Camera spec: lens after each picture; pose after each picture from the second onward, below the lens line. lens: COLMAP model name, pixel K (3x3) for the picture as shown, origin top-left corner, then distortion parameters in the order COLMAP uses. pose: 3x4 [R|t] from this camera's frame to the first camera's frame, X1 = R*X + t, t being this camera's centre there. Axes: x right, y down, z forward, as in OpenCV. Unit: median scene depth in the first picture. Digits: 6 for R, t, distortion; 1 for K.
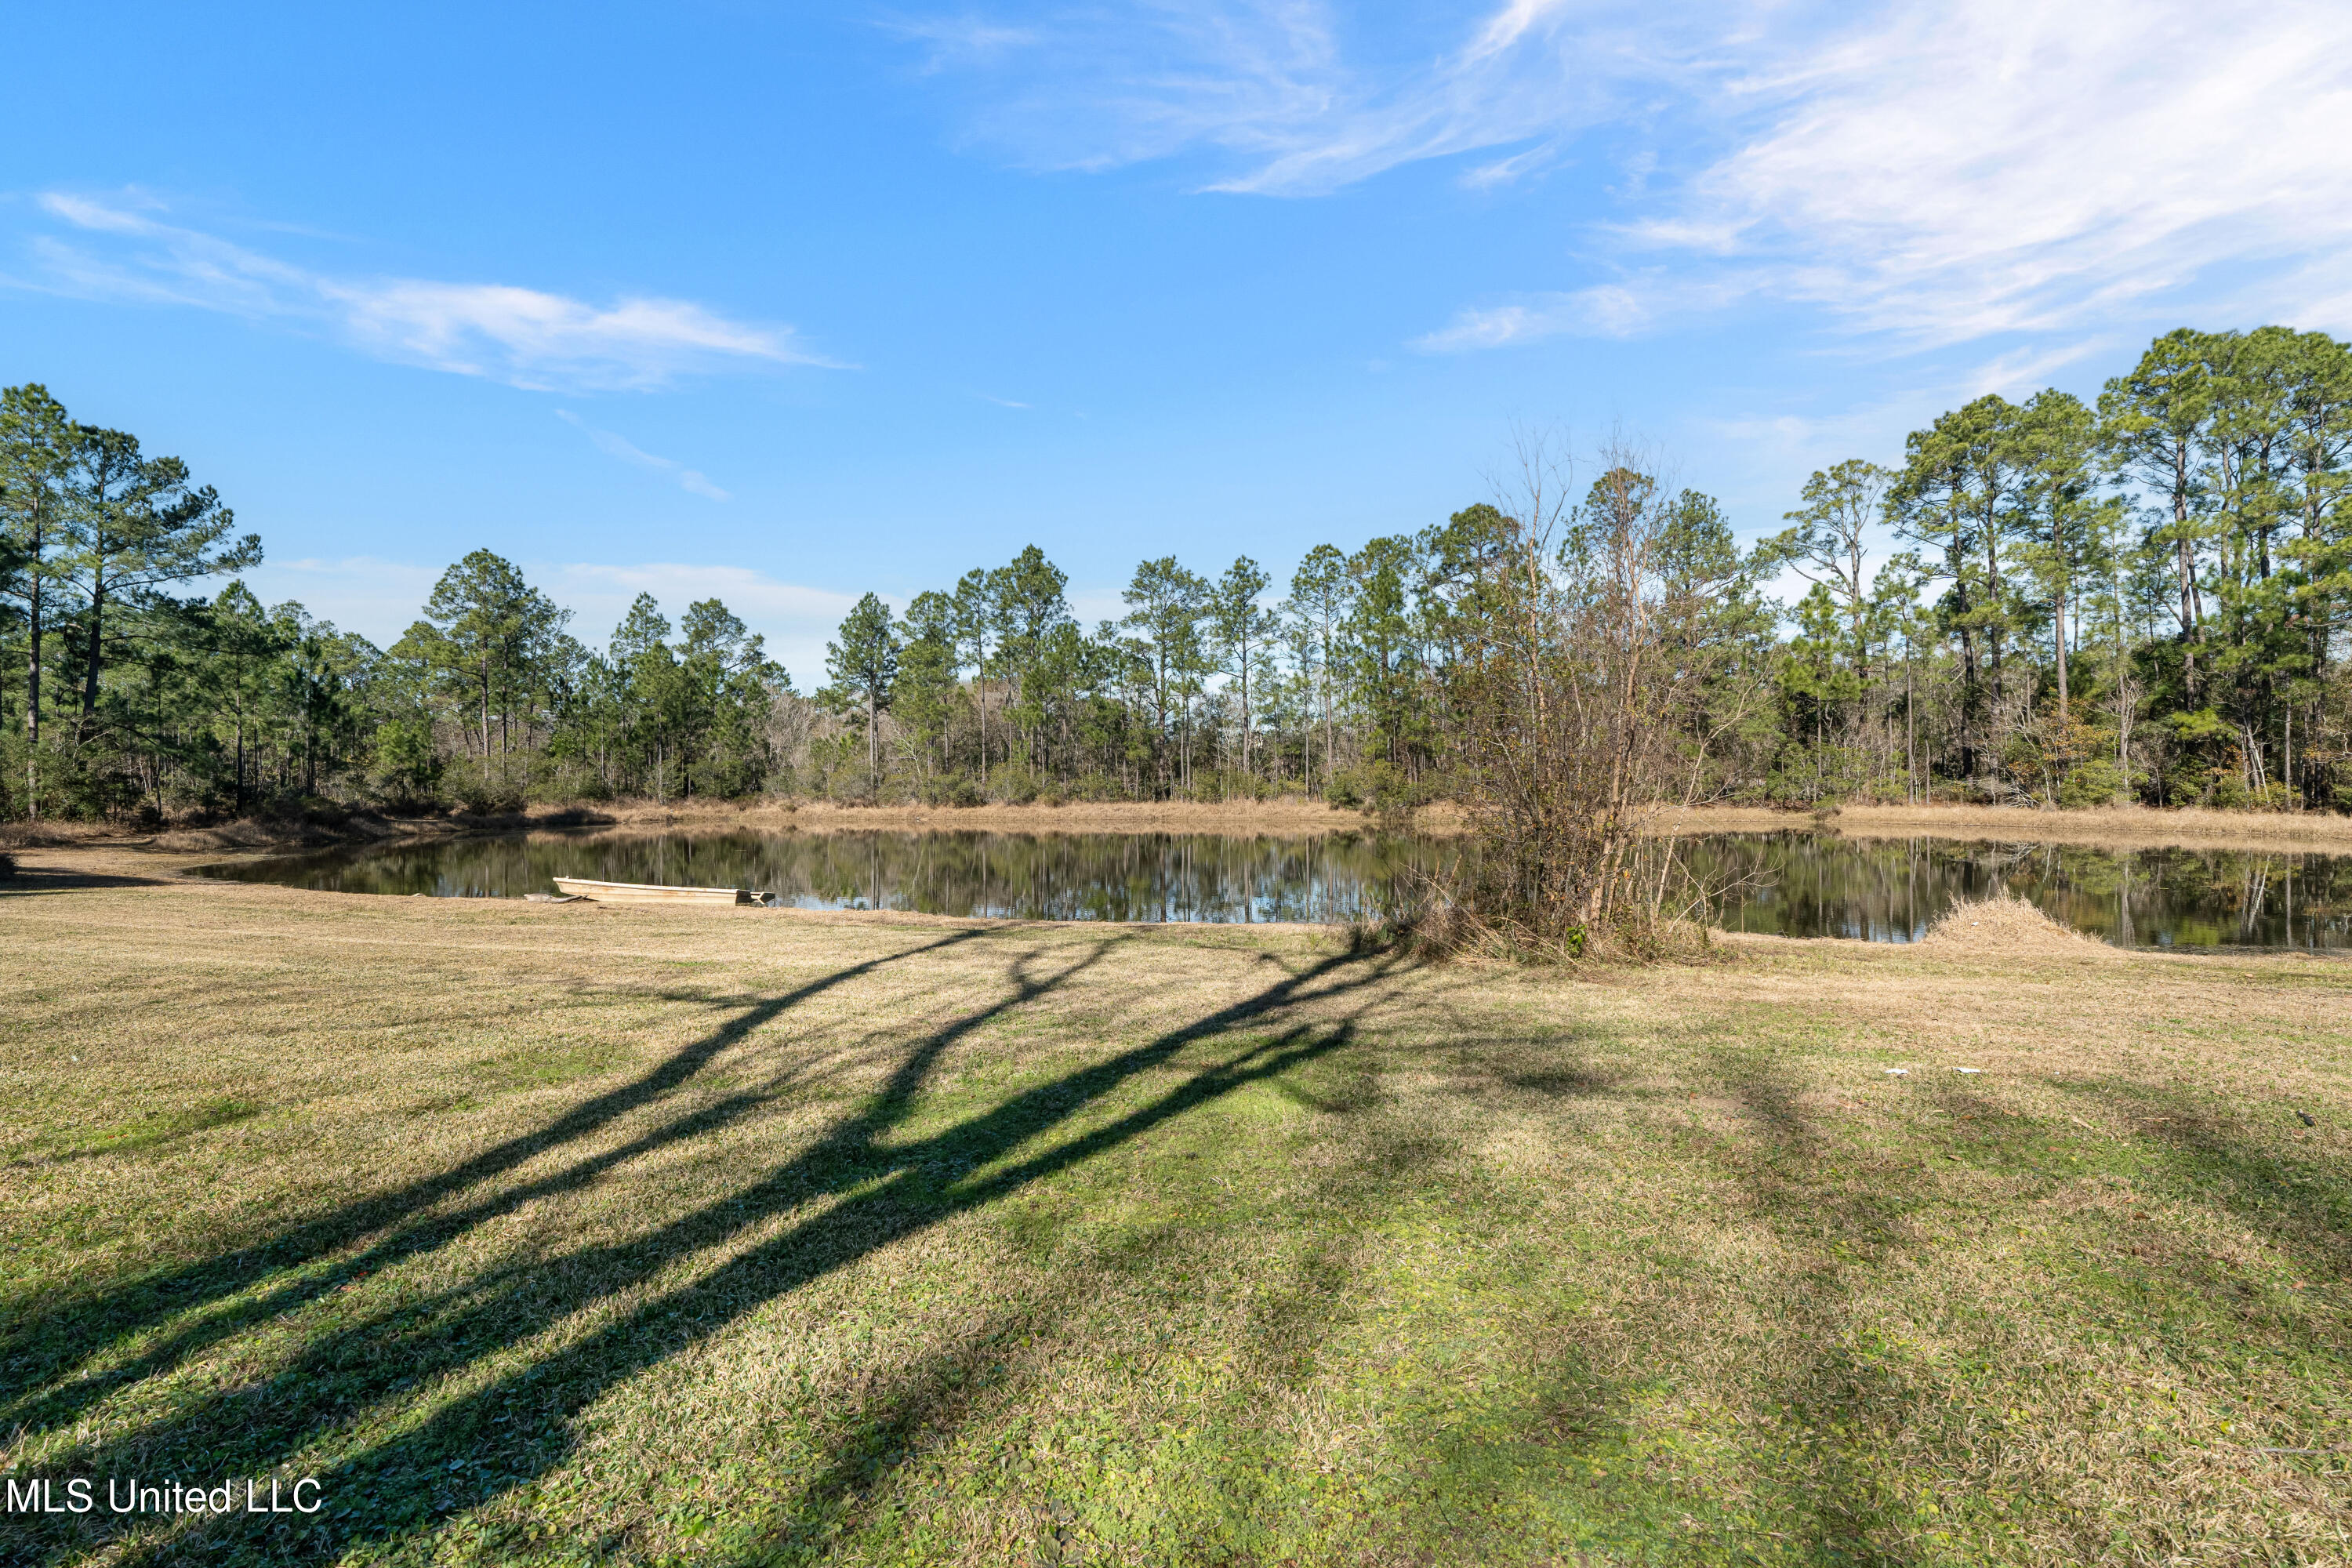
lens RADIAL K [[1123.5, 0, 1176.0], [0, 1123.5, 784.0], [0, 0, 1]] dist [-0.001614, 0.000045]
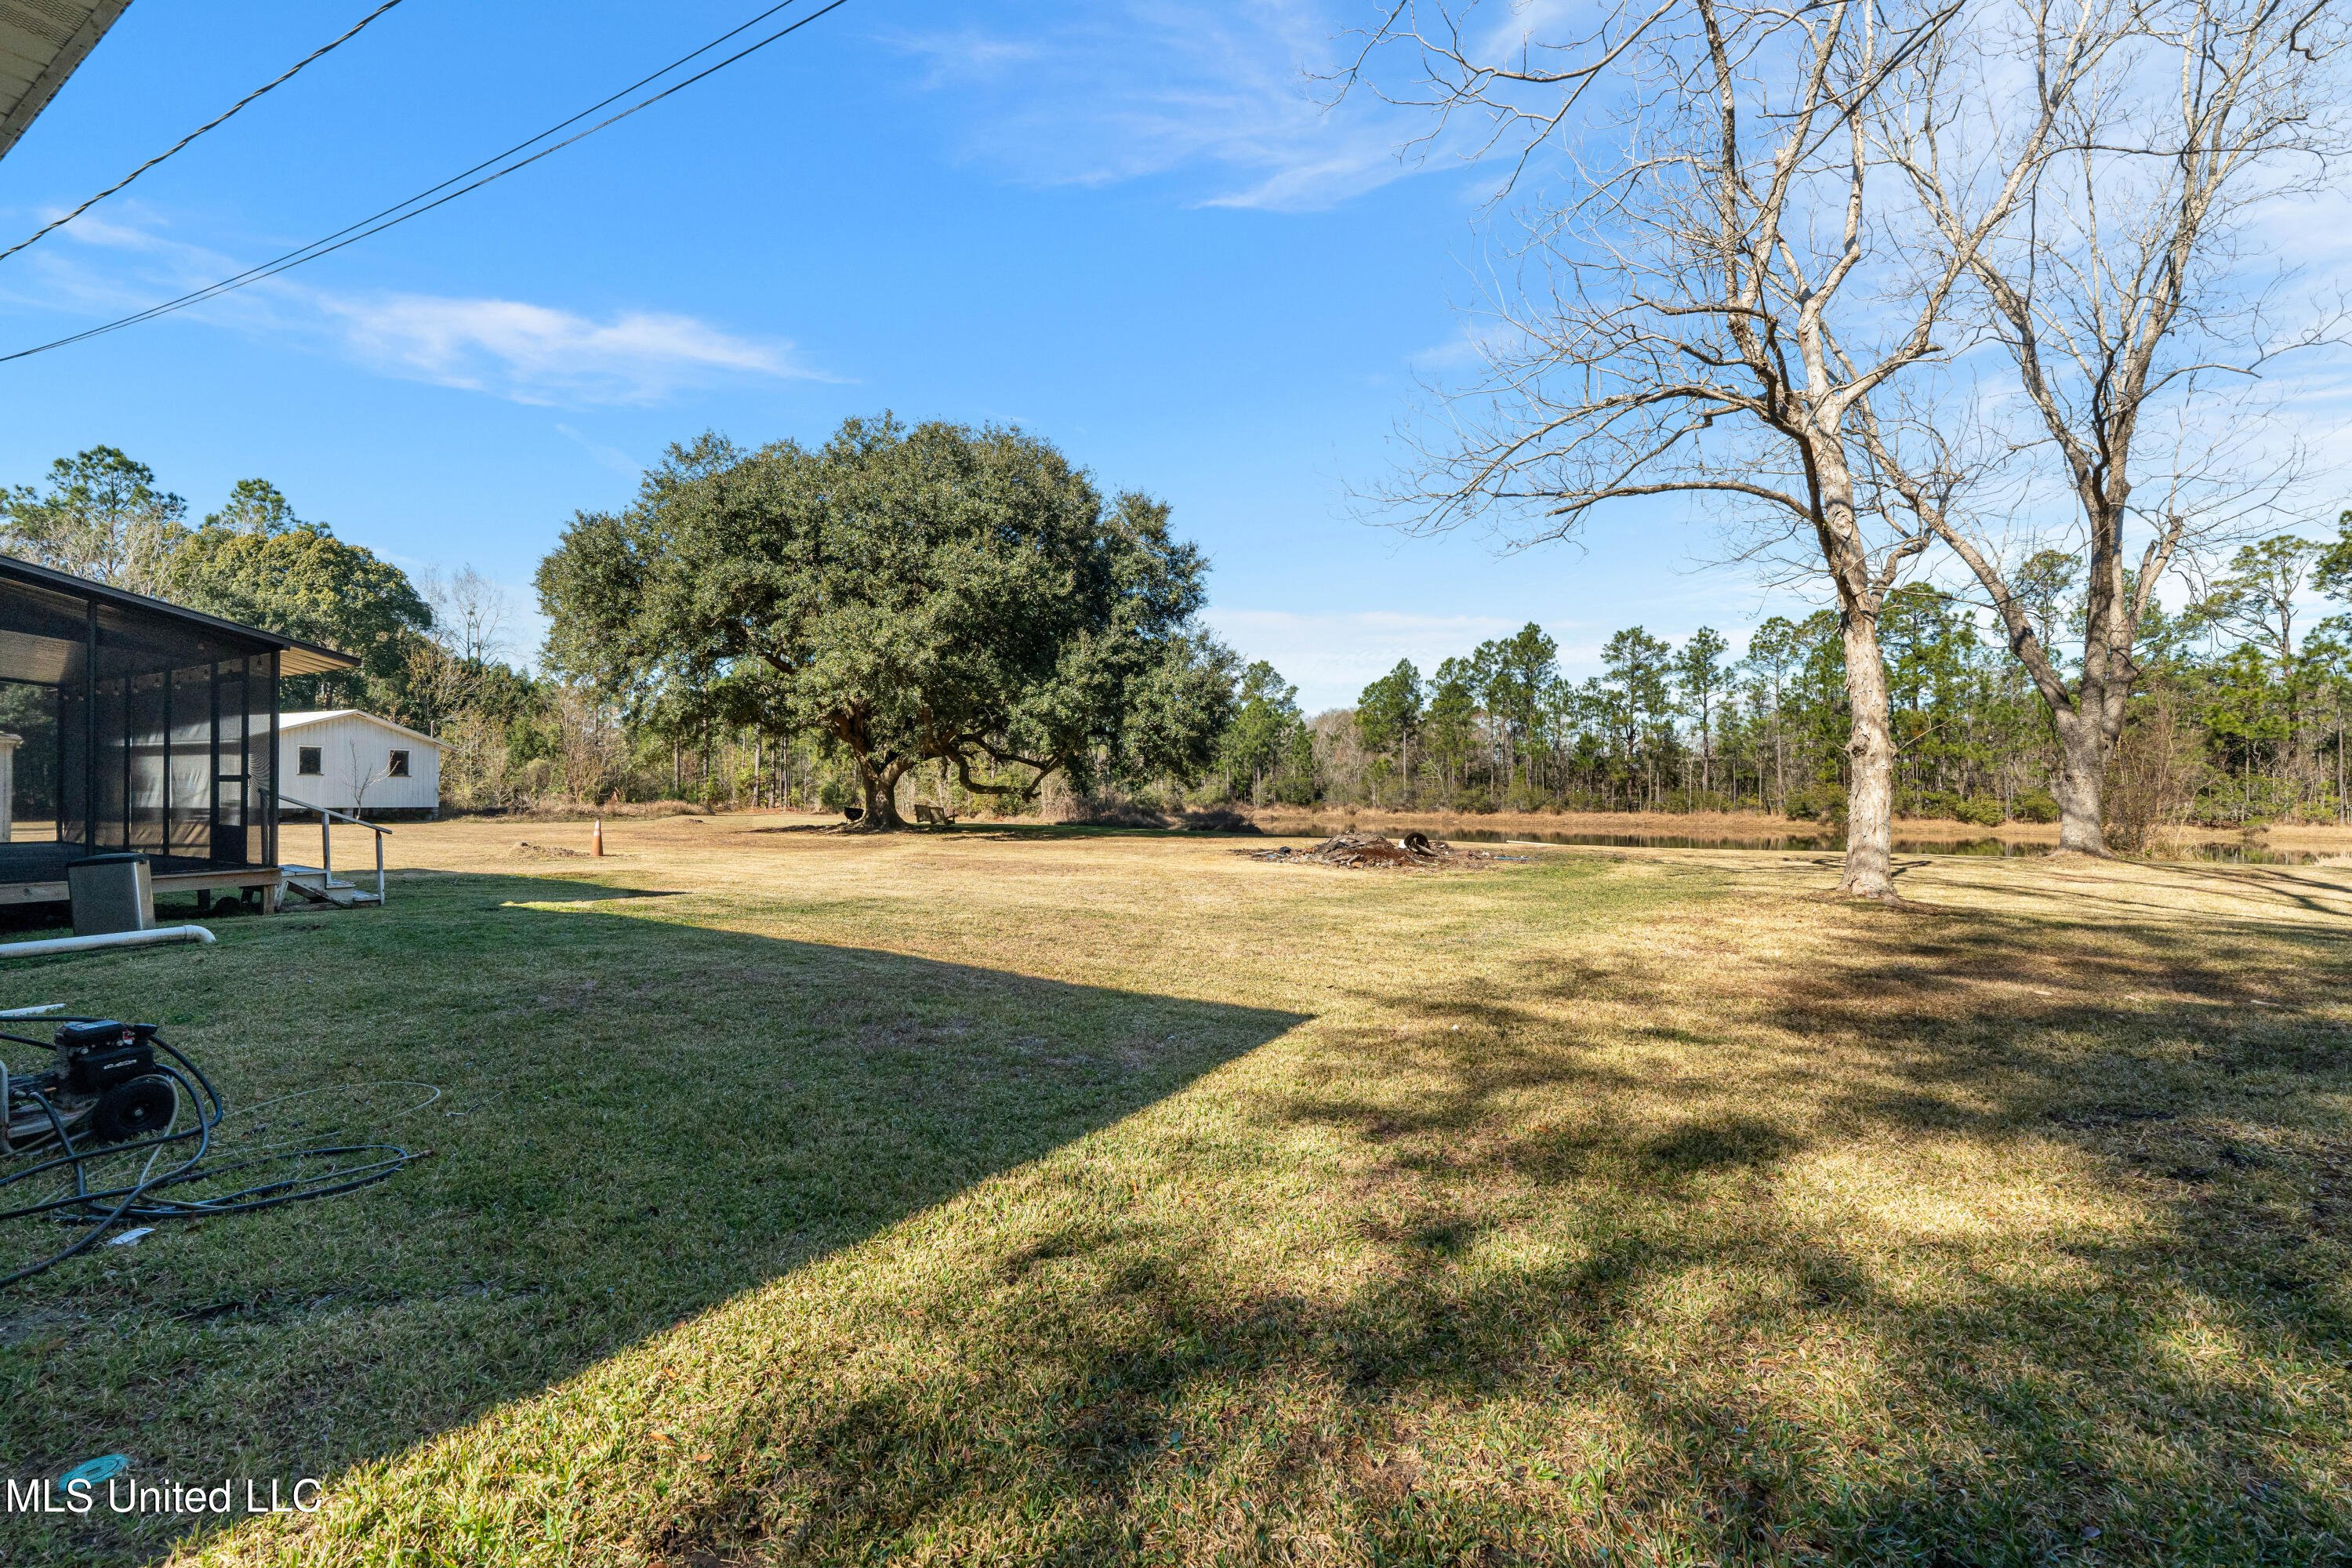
lens RADIAL K [[1064.6, 0, 1168.5], [0, 1064.6, 782.7], [0, 0, 1]] dist [-0.000191, 0.000854]
pose [[0.962817, 0.010254, -0.269958, -0.214274], [-0.013644, 0.999850, -0.010683, 0.001637], [0.269808, 0.013969, 0.962813, -0.379485]]
